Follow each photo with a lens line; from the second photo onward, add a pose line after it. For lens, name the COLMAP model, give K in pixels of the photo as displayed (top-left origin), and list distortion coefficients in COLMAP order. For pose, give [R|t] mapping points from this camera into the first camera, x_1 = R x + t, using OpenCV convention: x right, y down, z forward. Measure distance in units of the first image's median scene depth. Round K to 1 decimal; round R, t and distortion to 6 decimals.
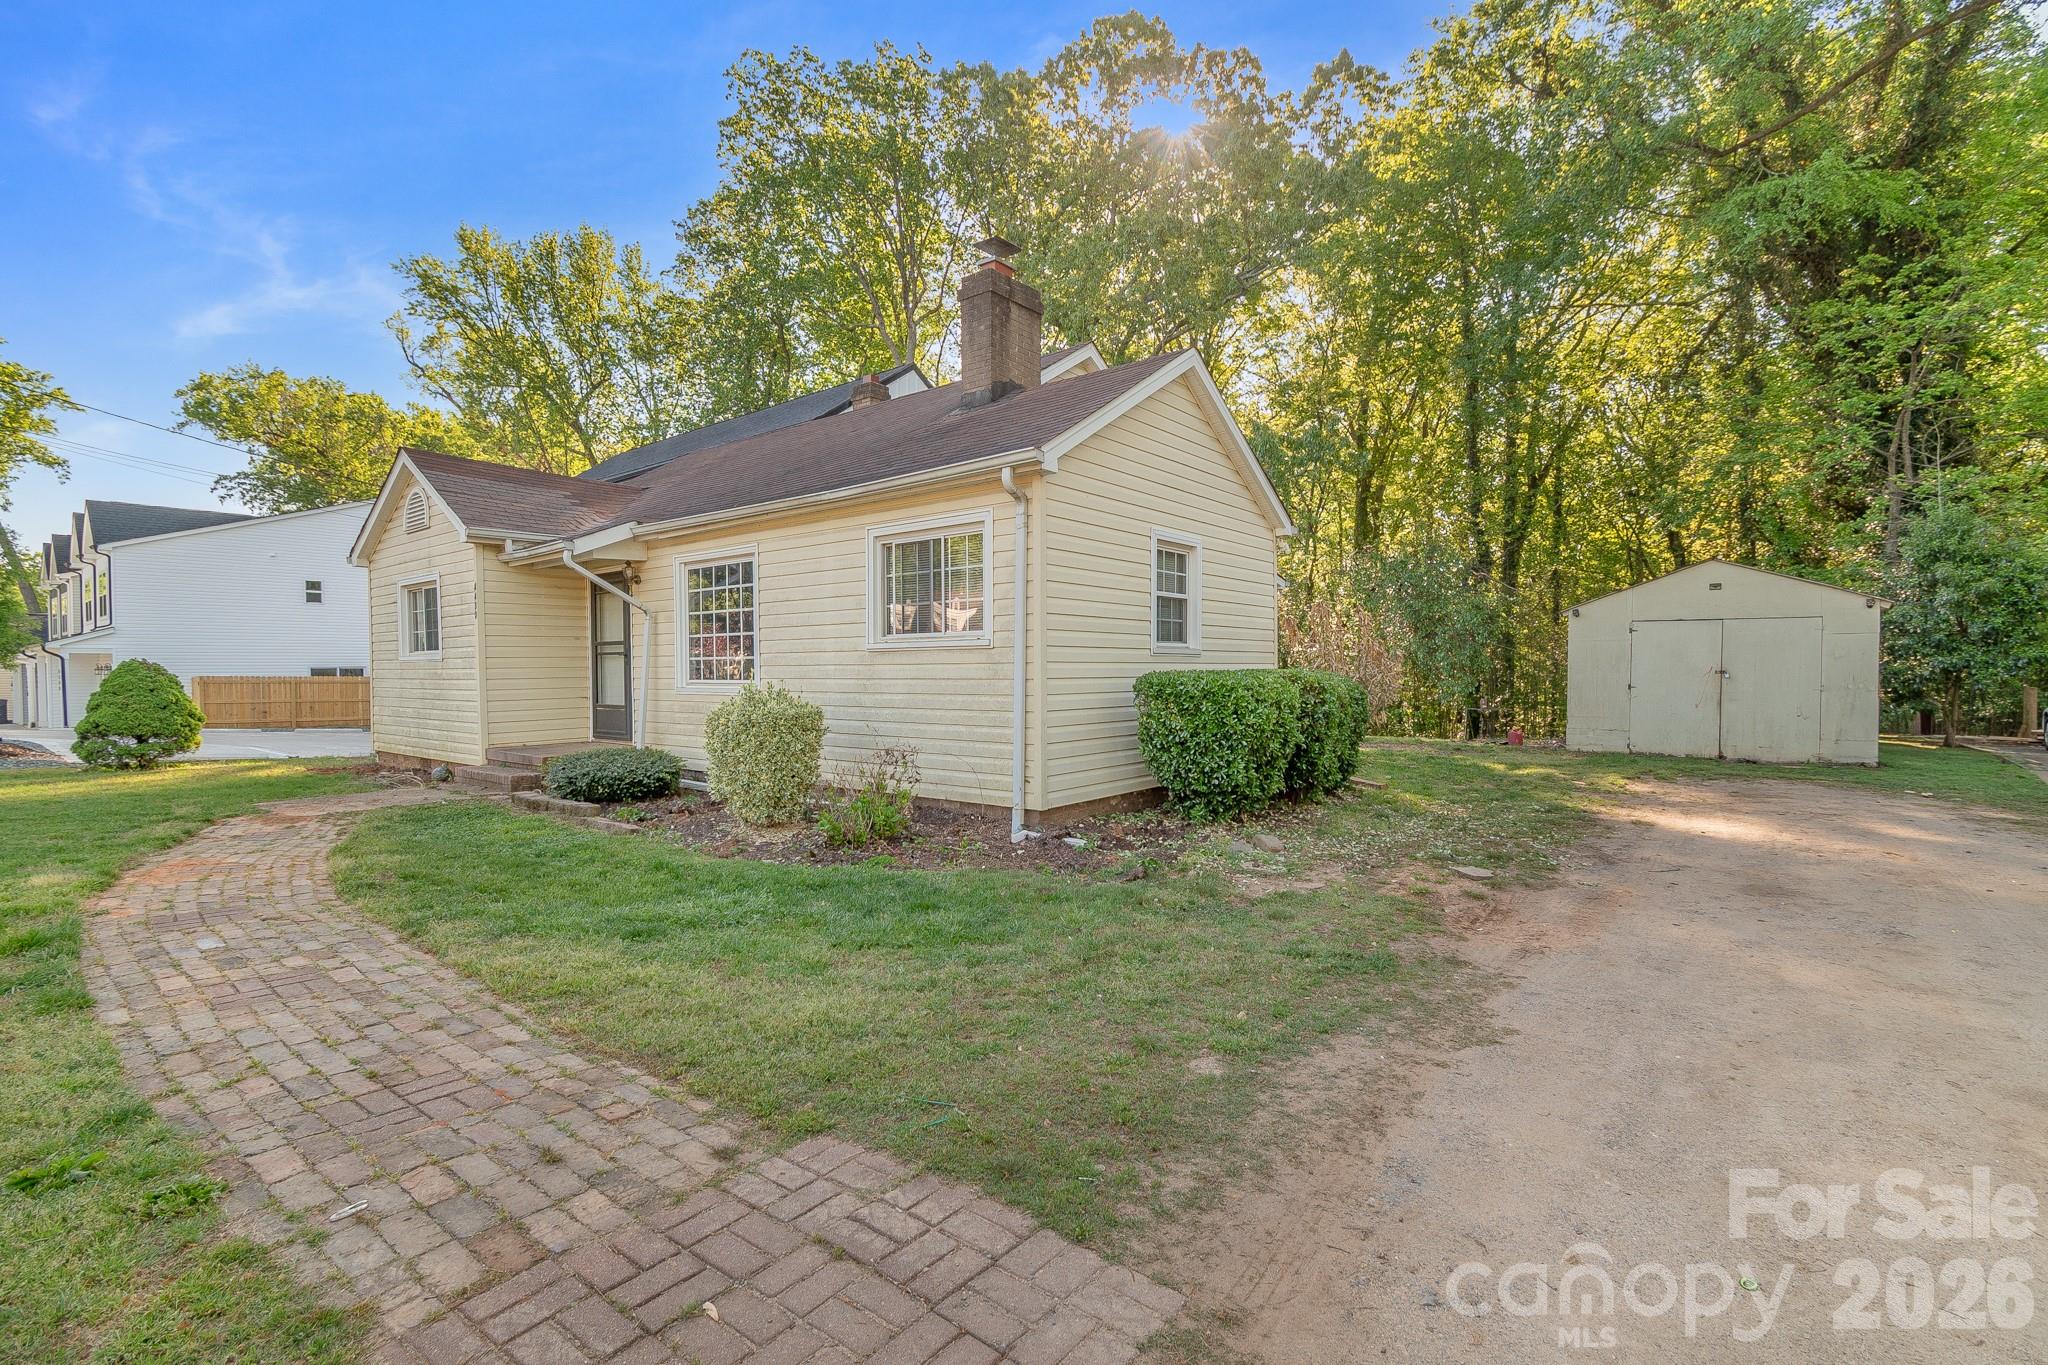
lens RADIAL K [[924.1, 0, 1028.0], [0, 924.1, 641.3], [0, 0, 1]] dist [0.002960, 0.000464]
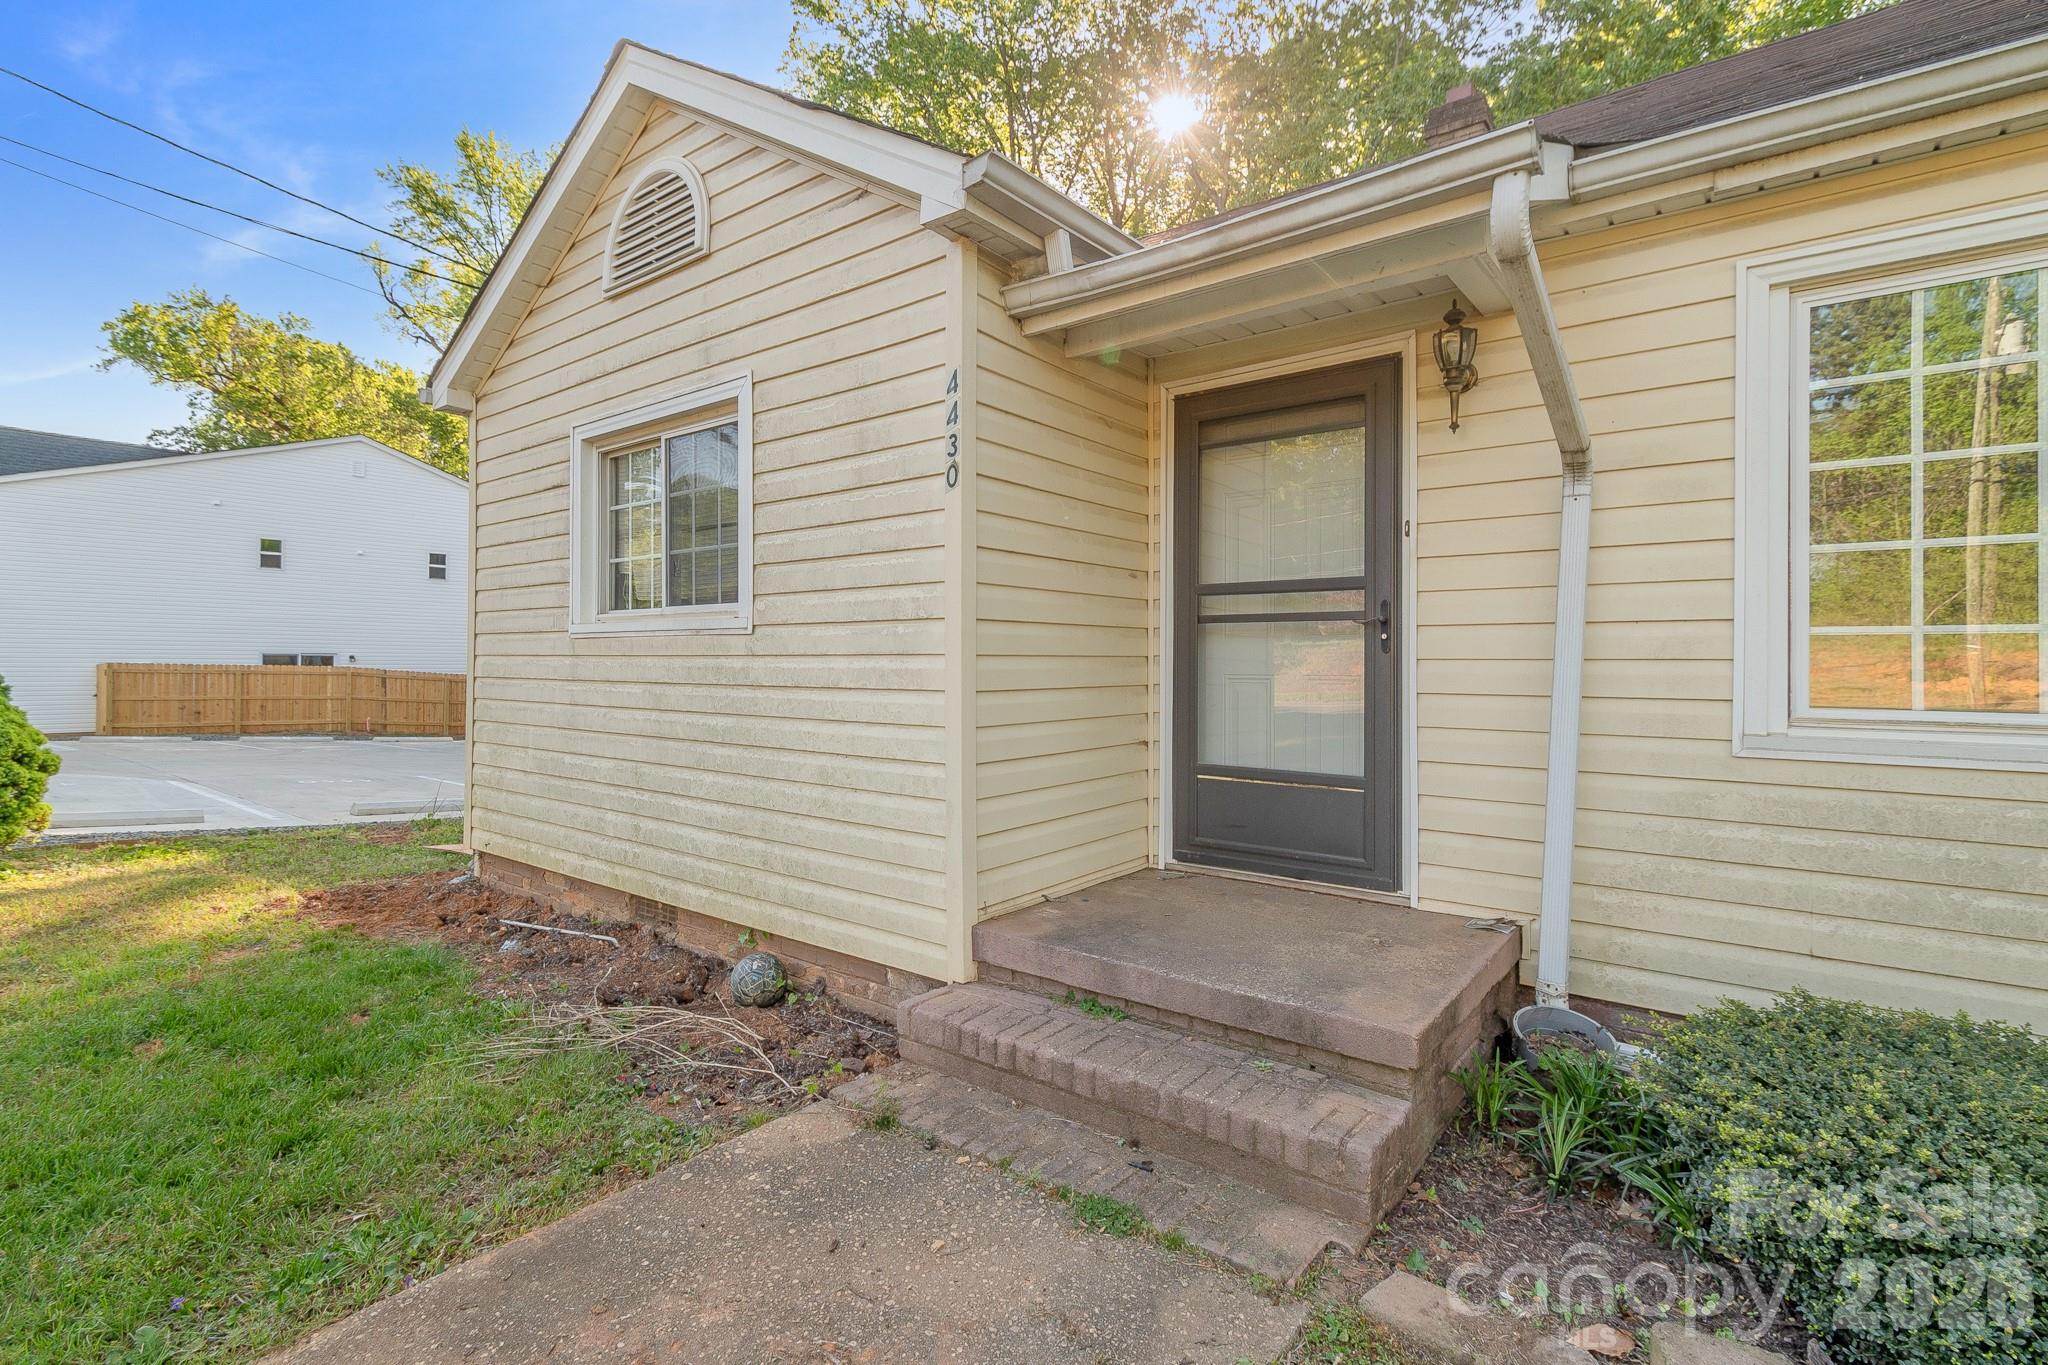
lens RADIAL K [[970.6, 0, 1077.7], [0, 970.6, 610.2], [0, 0, 1]] dist [0.001212, -0.000449]
pose [[0.998848, 0.015308, 0.045473, -0.145375], [-0.014044, 0.999510, -0.027982, 0.005850], [-0.045879, 0.027312, 0.998574, 0.174862]]
